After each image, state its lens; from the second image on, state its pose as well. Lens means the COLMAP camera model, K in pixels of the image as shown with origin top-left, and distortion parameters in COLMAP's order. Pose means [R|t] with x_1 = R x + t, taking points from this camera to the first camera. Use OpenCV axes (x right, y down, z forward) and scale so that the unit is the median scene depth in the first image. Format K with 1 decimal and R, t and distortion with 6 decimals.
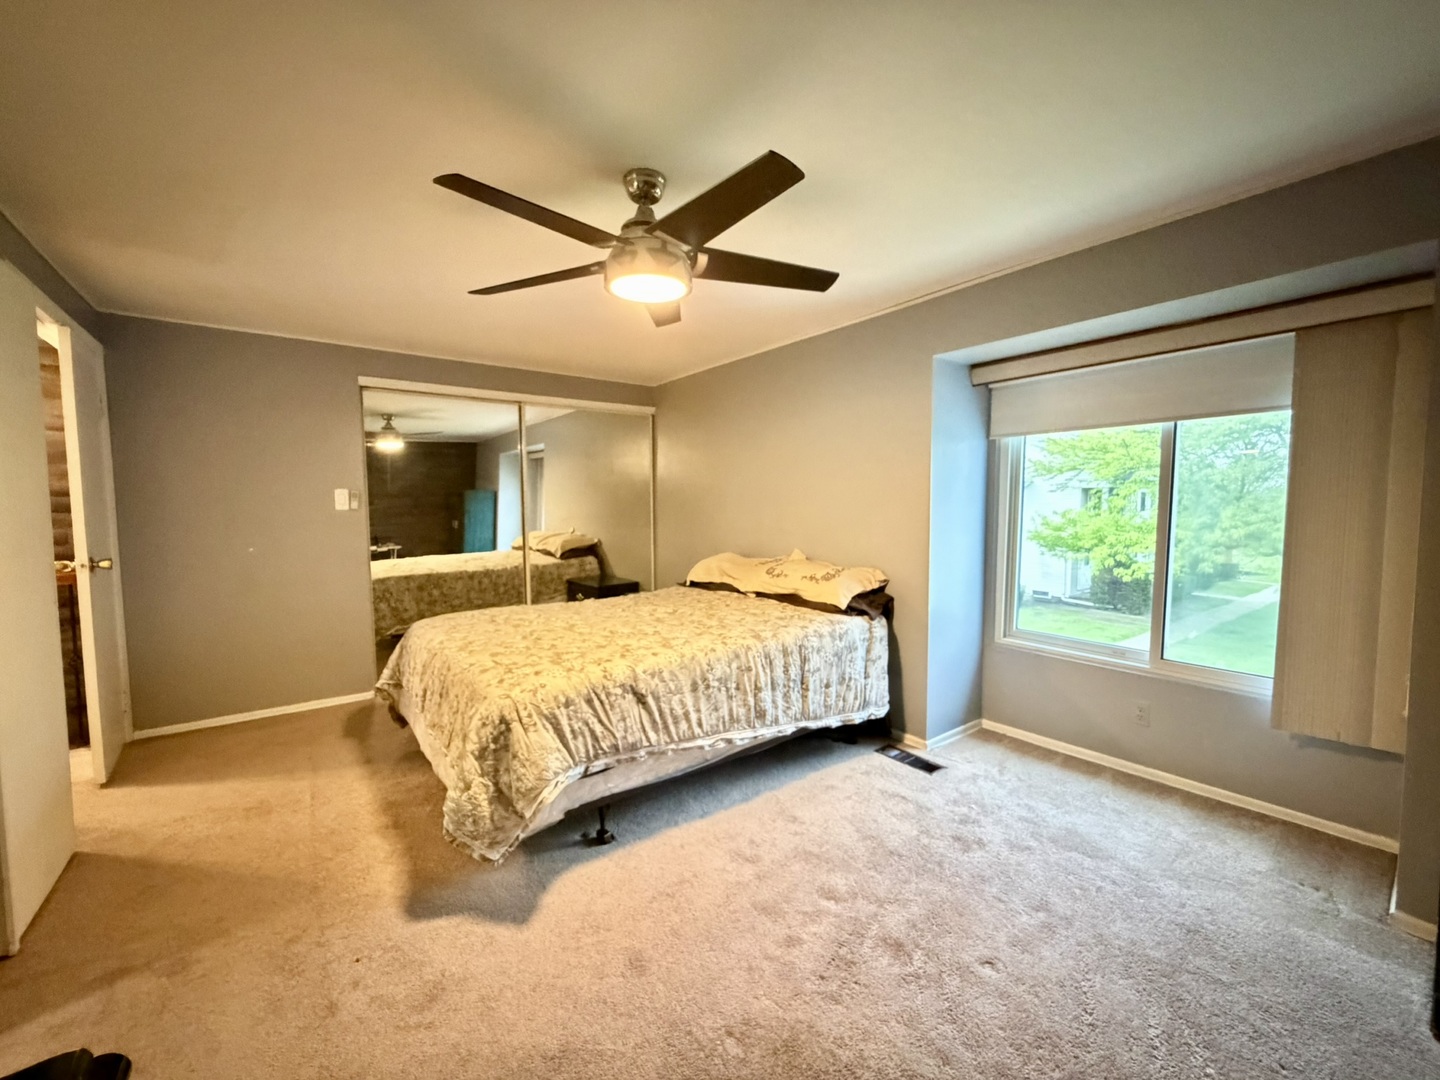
lens RADIAL K [[575.7, 0, 716.0], [0, 575.7, 539.7], [0, 0, 1]] dist [-0.000327, -0.000211]
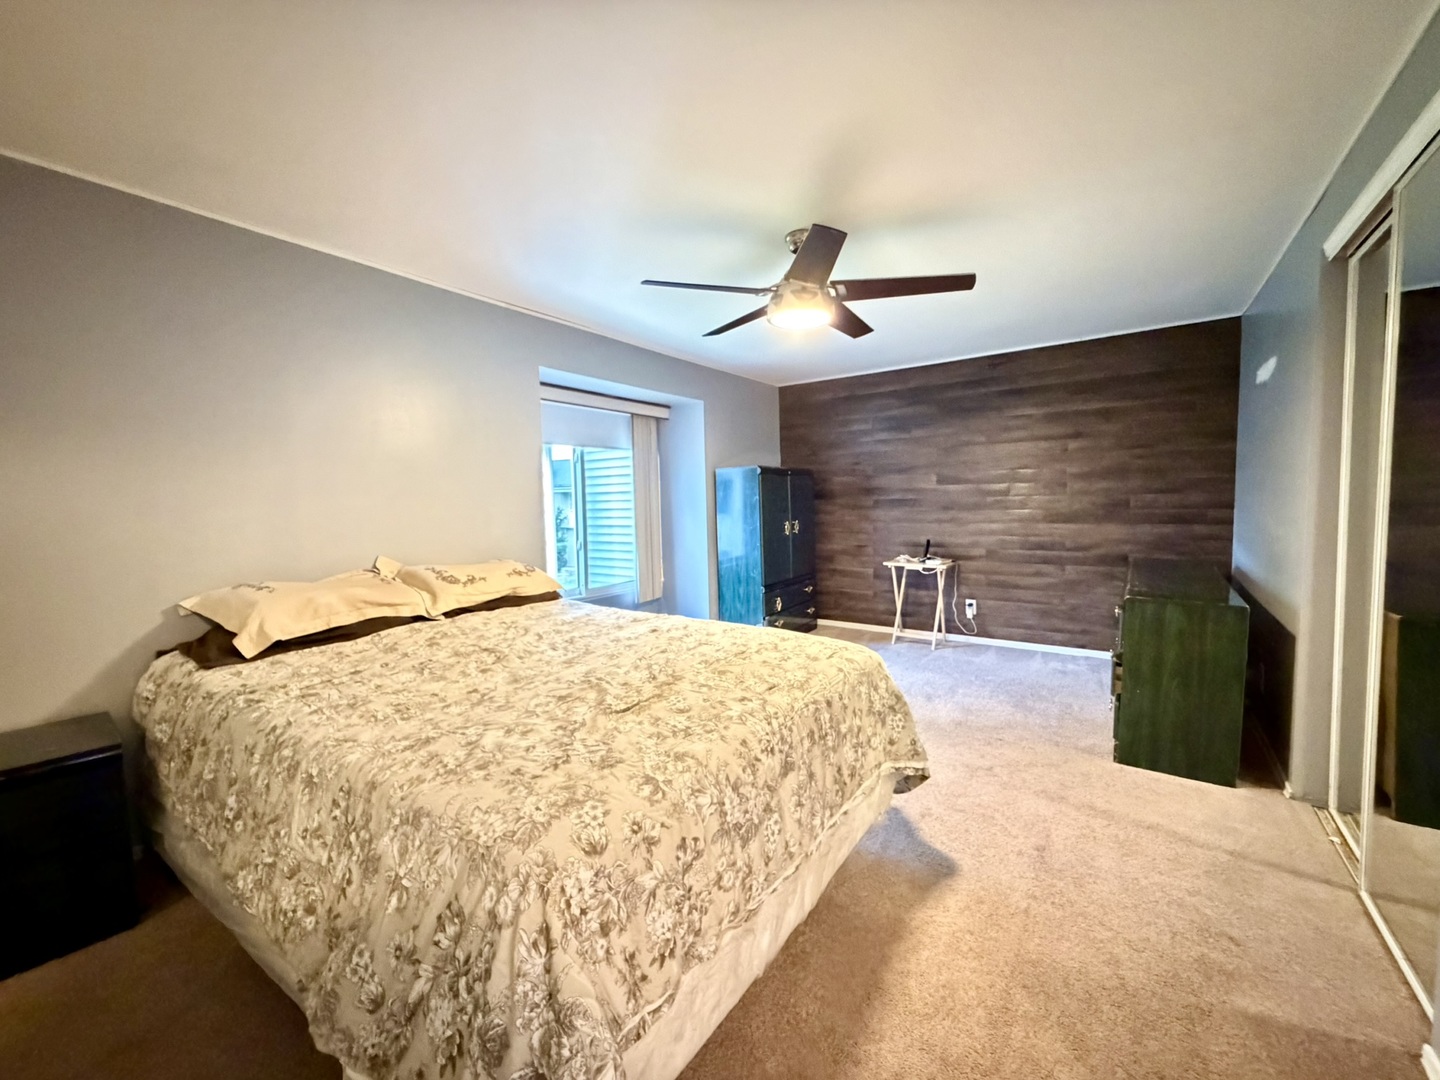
lens RADIAL K [[575.7, 0, 716.0], [0, 575.7, 539.7], [0, 0, 1]] dist [-0.000327, -0.000211]
pose [[-0.296976, -0.052088, 0.953463, -0.794666], [0.081069, 0.993531, 0.079528, -0.033423], [-0.951437, 0.100914, -0.290832, 0.960626]]
